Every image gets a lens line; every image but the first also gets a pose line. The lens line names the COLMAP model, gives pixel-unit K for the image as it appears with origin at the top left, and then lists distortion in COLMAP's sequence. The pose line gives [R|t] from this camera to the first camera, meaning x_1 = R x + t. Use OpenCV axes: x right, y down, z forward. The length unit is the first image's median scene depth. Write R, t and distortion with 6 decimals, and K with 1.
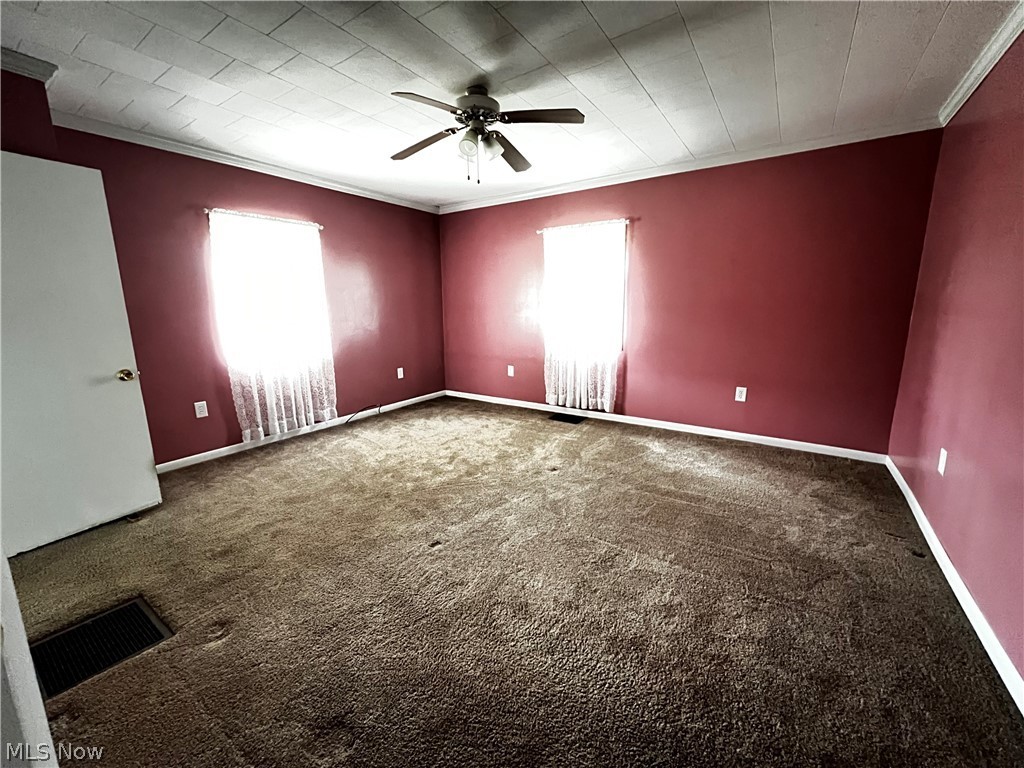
lens RADIAL K [[412.3, 0, 513.2], [0, 412.3, 380.3], [0, 0, 1]] dist [-0.003528, -0.000243]
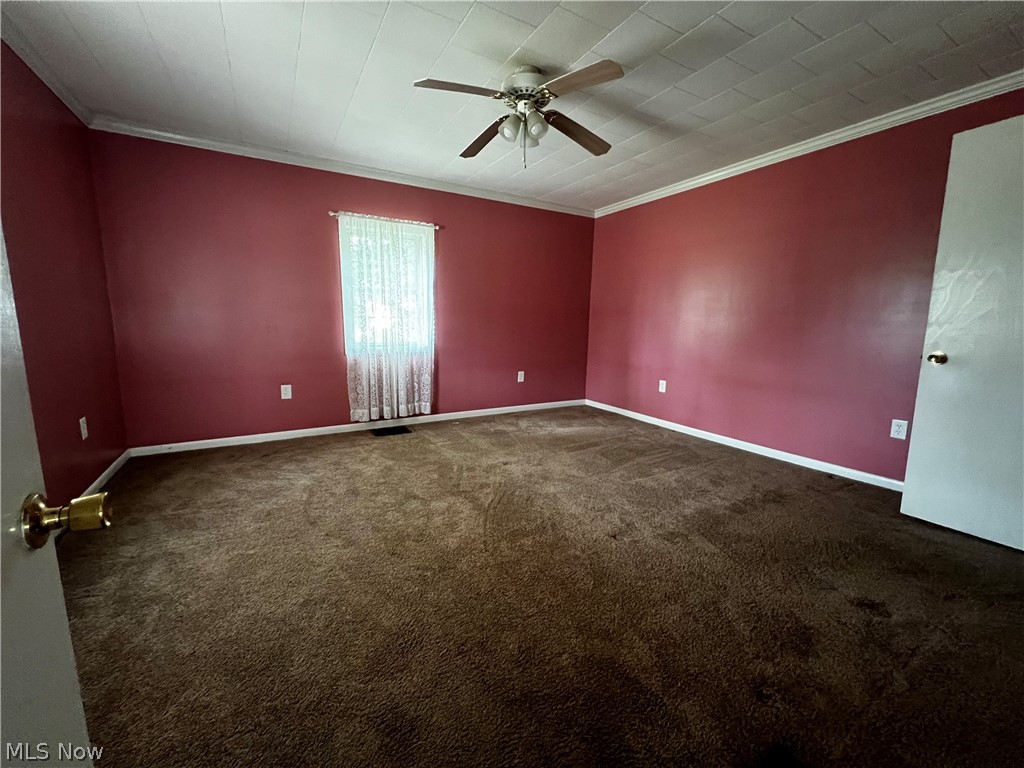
lens RADIAL K [[411.5, 0, 511.4], [0, 411.5, 381.6], [0, 0, 1]] dist [0.002082, 0.000105]
pose [[0.432830, -0.122035, 0.893177, -0.562753], [0.142972, 0.987547, 0.065645, -0.036876], [-0.890066, 0.099286, 0.444888, 0.369897]]
